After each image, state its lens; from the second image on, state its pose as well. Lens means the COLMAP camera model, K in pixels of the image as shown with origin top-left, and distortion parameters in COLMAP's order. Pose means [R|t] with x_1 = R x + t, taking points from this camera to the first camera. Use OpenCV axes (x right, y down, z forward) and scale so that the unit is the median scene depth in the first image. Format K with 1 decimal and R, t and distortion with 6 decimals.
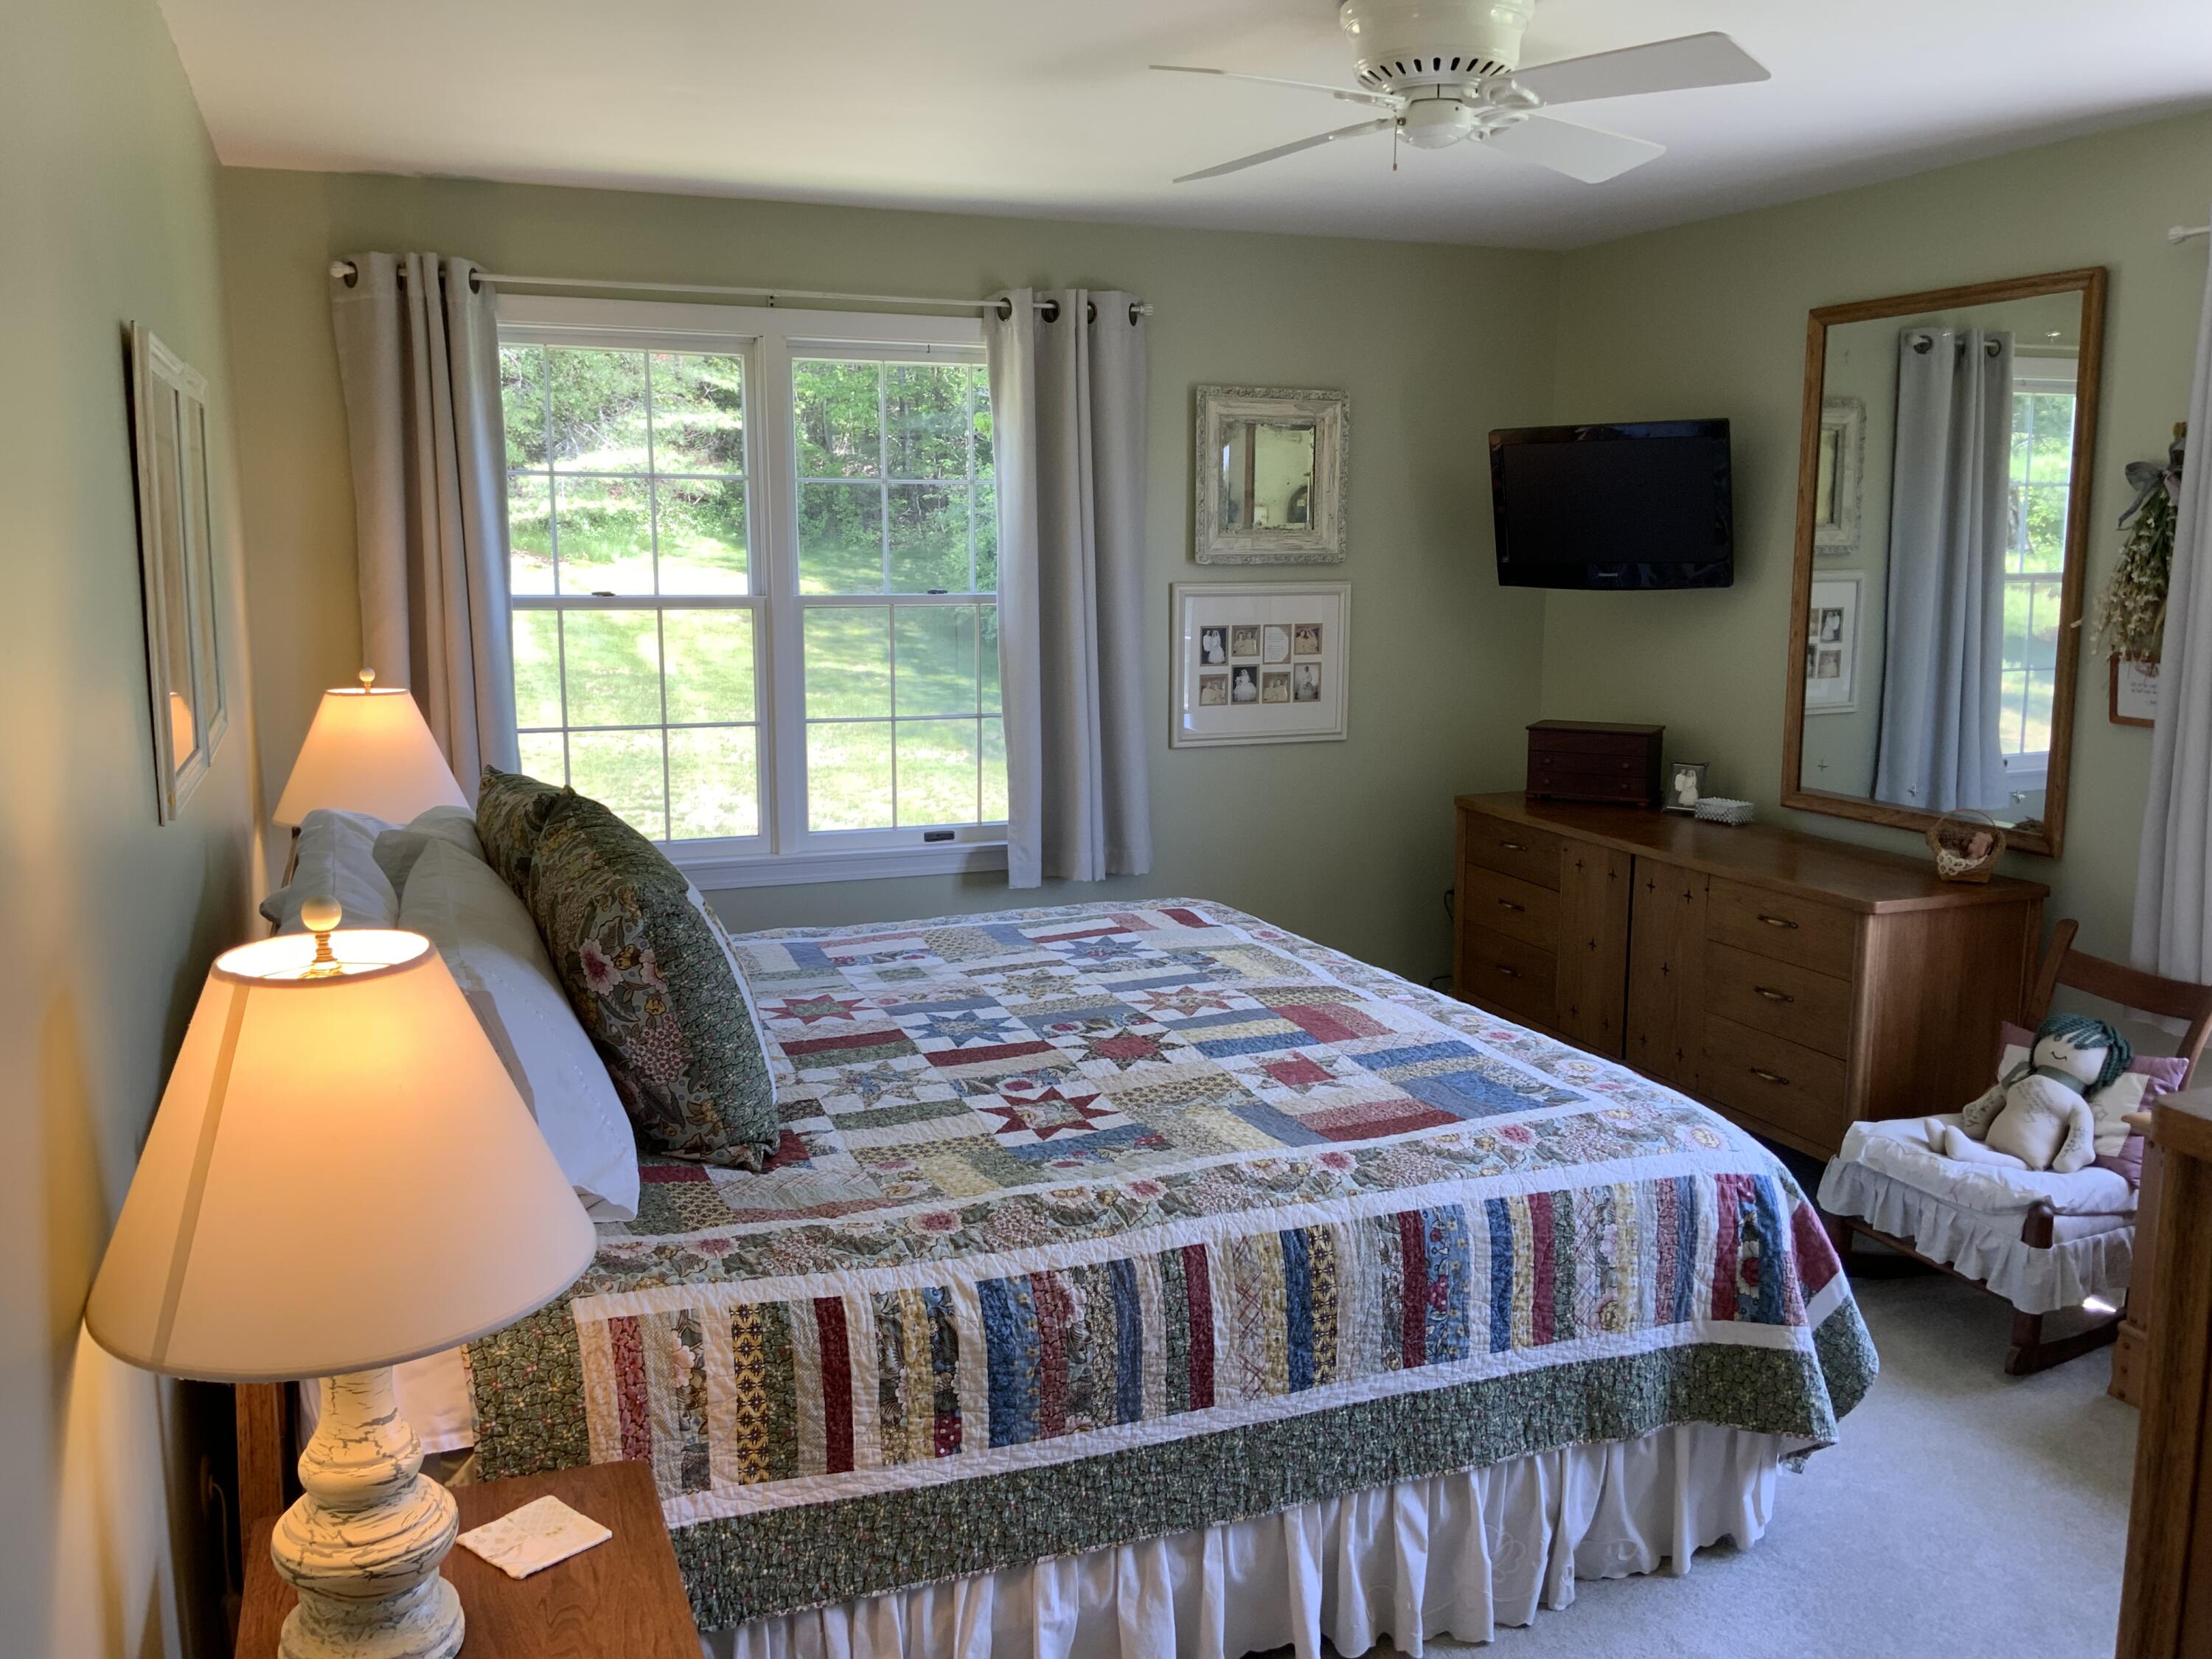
lens RADIAL K [[1825.1, 0, 1117.8], [0, 1825.1, 808.8], [0, 0, 1]] dist [0.069928, -0.133477]
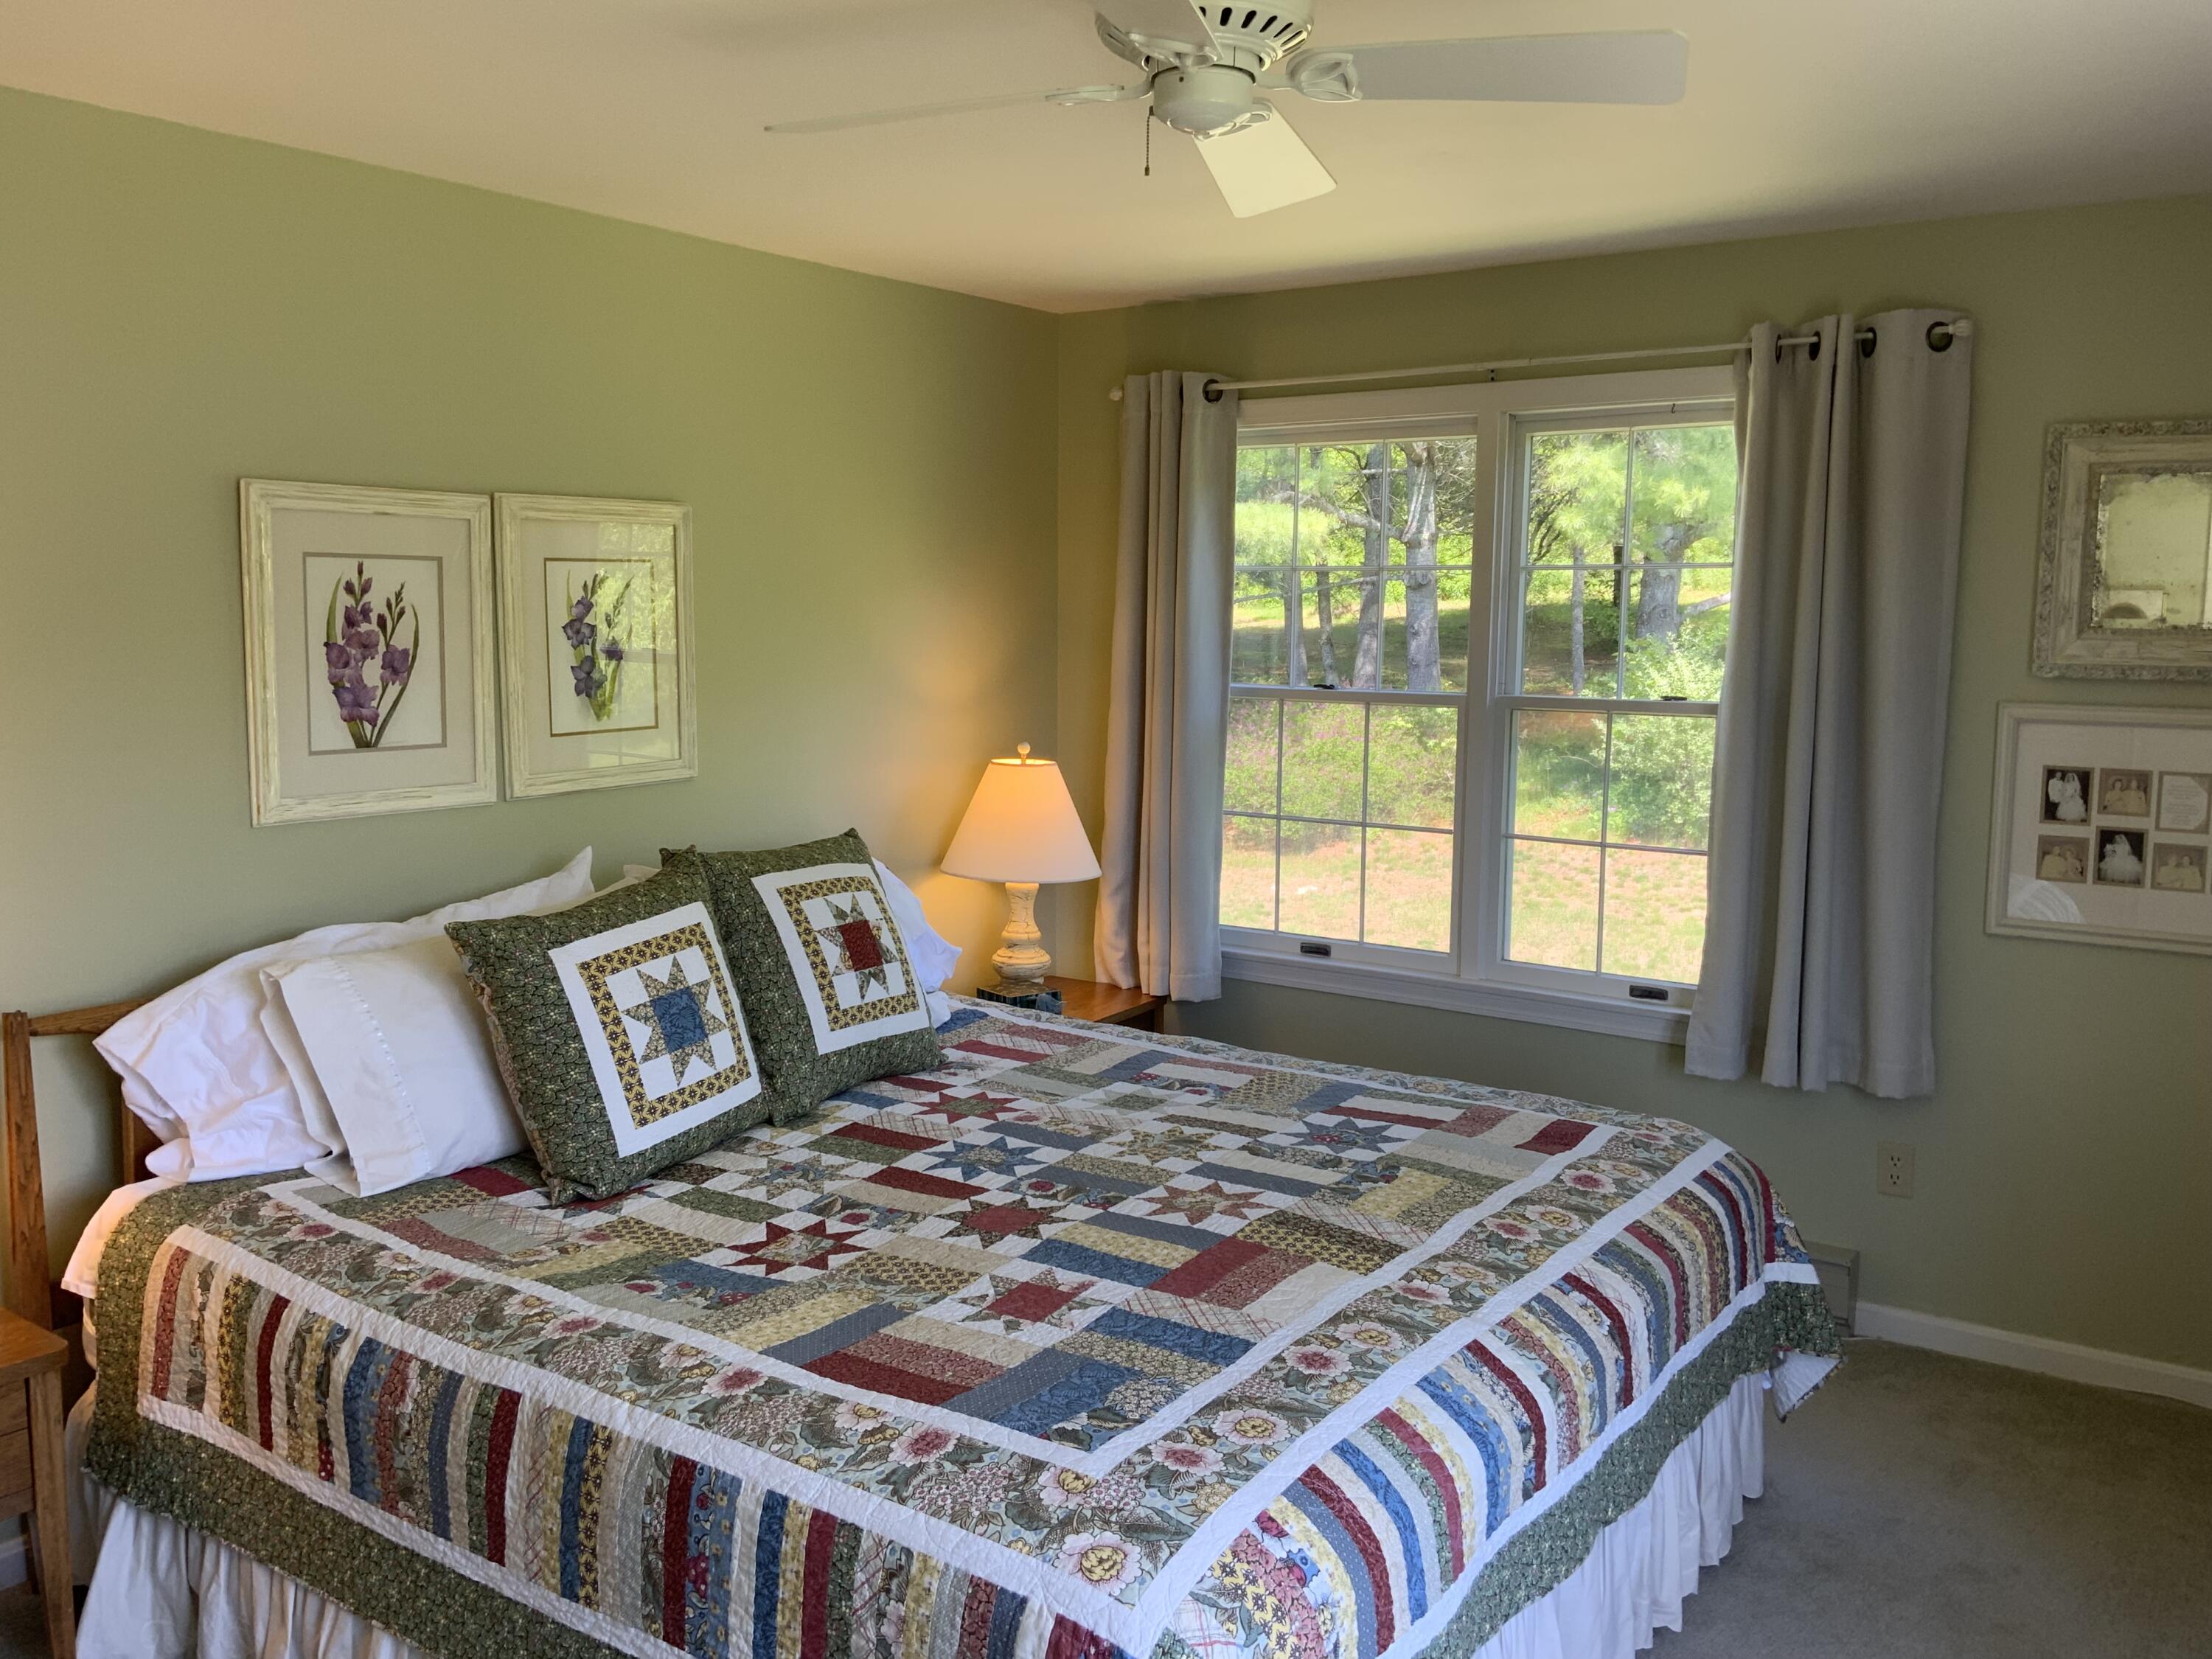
lens RADIAL K [[1825.1, 0, 1107.1], [0, 1825.1, 826.6], [0, 0, 1]] dist [0.069928, -0.133477]
pose [[0.549963, 0.103251, -0.828782, 0.786798], [-0.131605, 0.990645, 0.036086, -0.100308], [0.824755, 0.089226, 0.558406, 0.570481]]
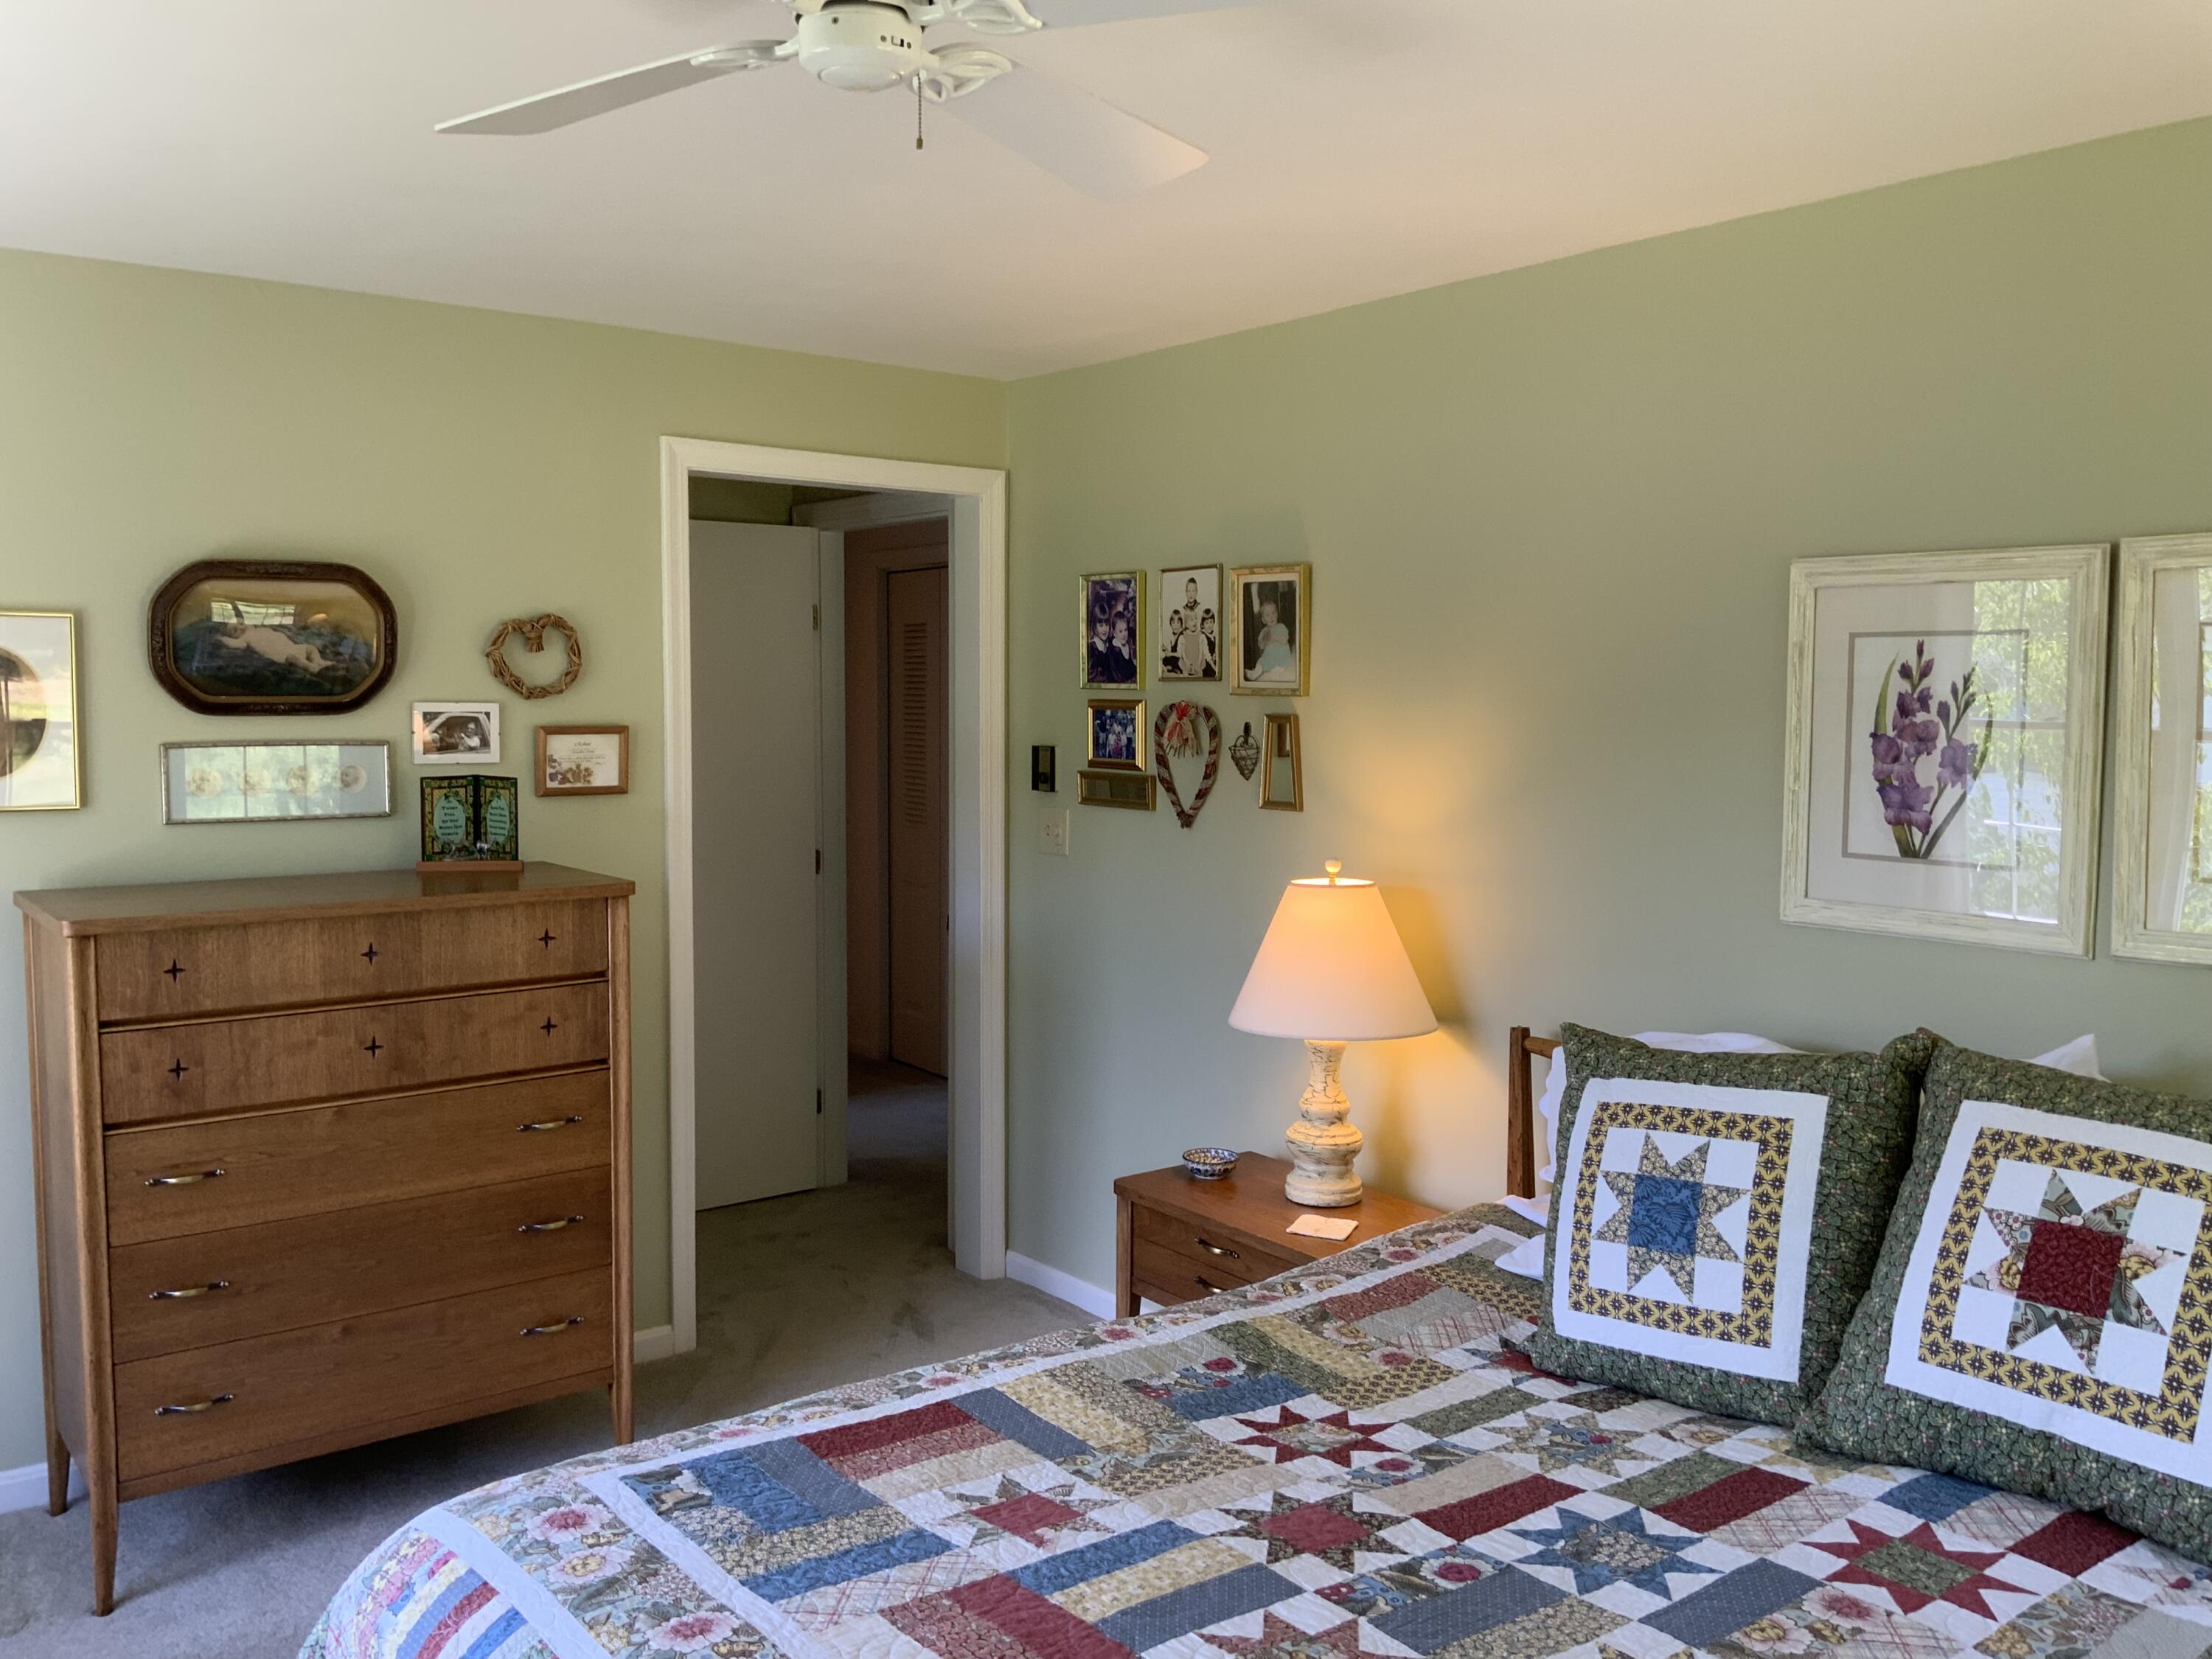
lens RADIAL K [[1825.1, 0, 1091.4], [0, 1825.1, 820.0], [0, 0, 1]] dist [0.069928, -0.133477]
pose [[-0.963610, 0.012614, -0.267015, 0.258230], [-0.045804, 0.976322, 0.211420, -0.252724], [0.263359, 0.215956, -0.940215, 1.623290]]
